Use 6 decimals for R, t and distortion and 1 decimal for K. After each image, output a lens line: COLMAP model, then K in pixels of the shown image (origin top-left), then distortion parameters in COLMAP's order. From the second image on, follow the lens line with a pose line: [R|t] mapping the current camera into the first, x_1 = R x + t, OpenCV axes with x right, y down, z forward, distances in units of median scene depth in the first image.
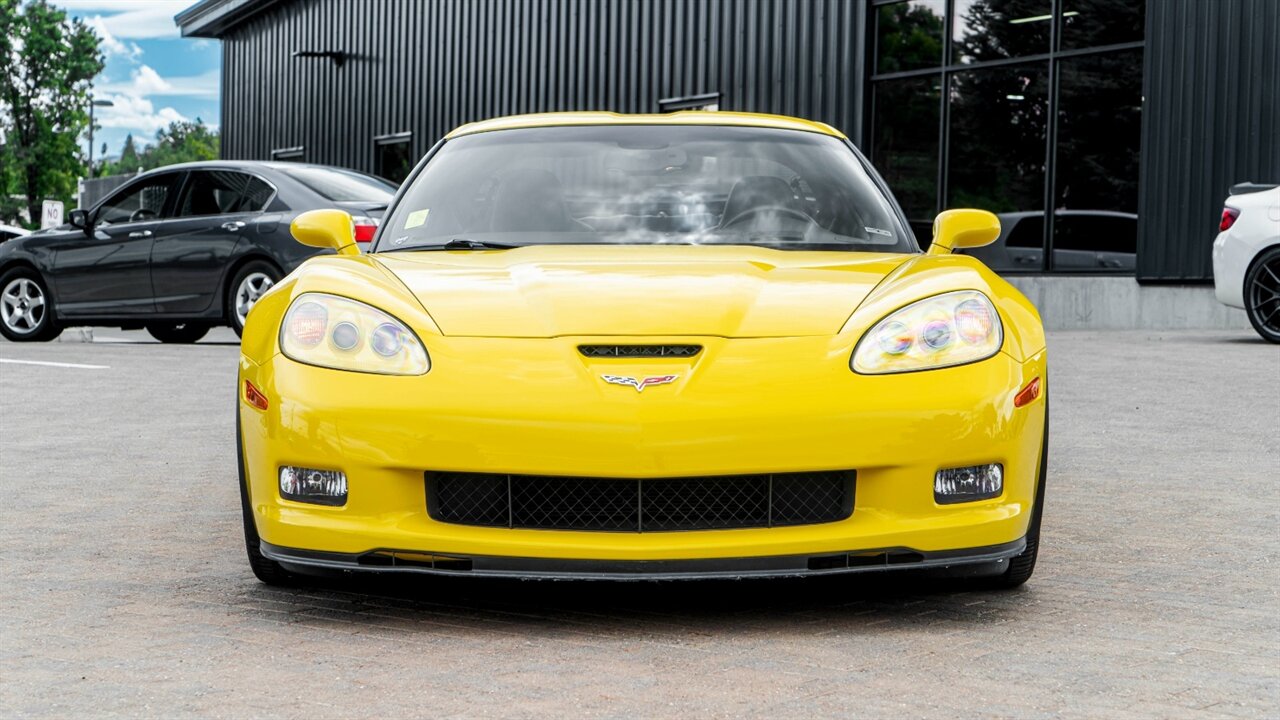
lens RADIAL K [[2627.9, 0, 605.2], [0, 2627.9, 362.3], [0, 0, 1]] dist [0.046719, 0.413739]
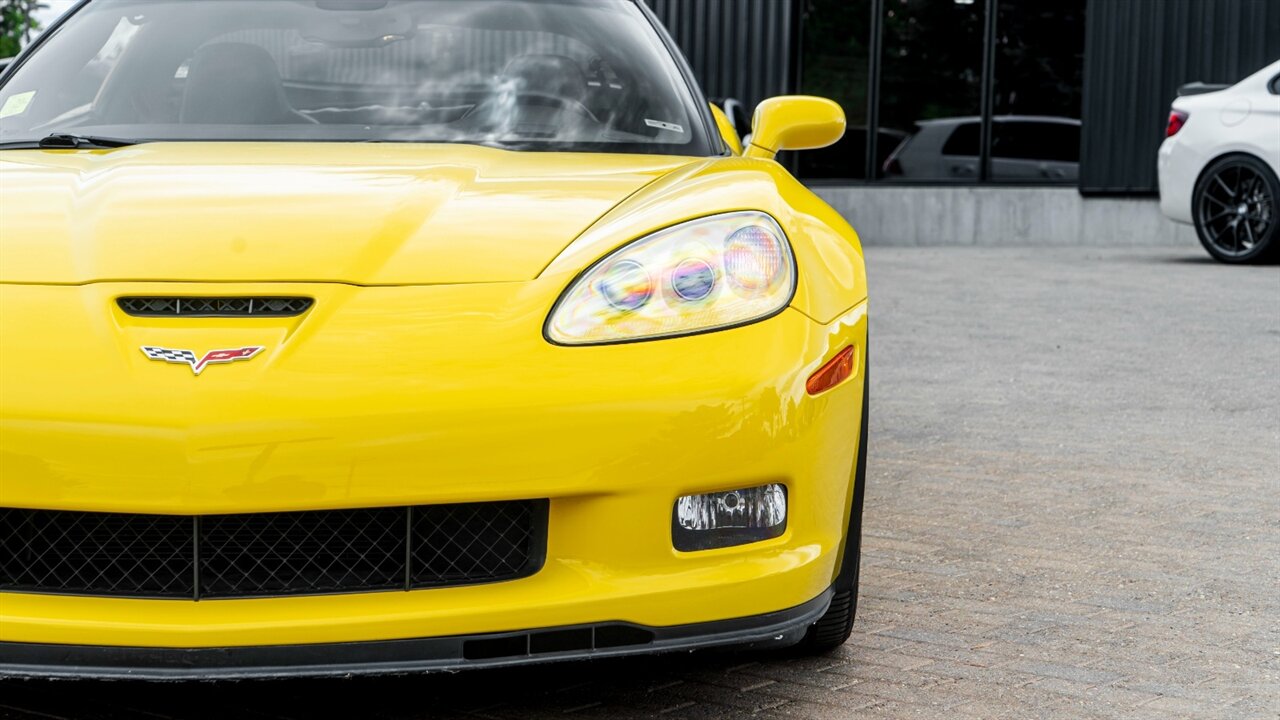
lens RADIAL K [[2586.7, 0, 599.7], [0, 2586.7, 357.8], [0, 0, 1]] dist [0.077784, 0.093401]
pose [[0.999940, 0.002626, 0.010613, 0.054792], [-0.002982, 0.999426, 0.033748, -0.007325], [-0.010519, -0.033778, 0.999374, 0.206450]]
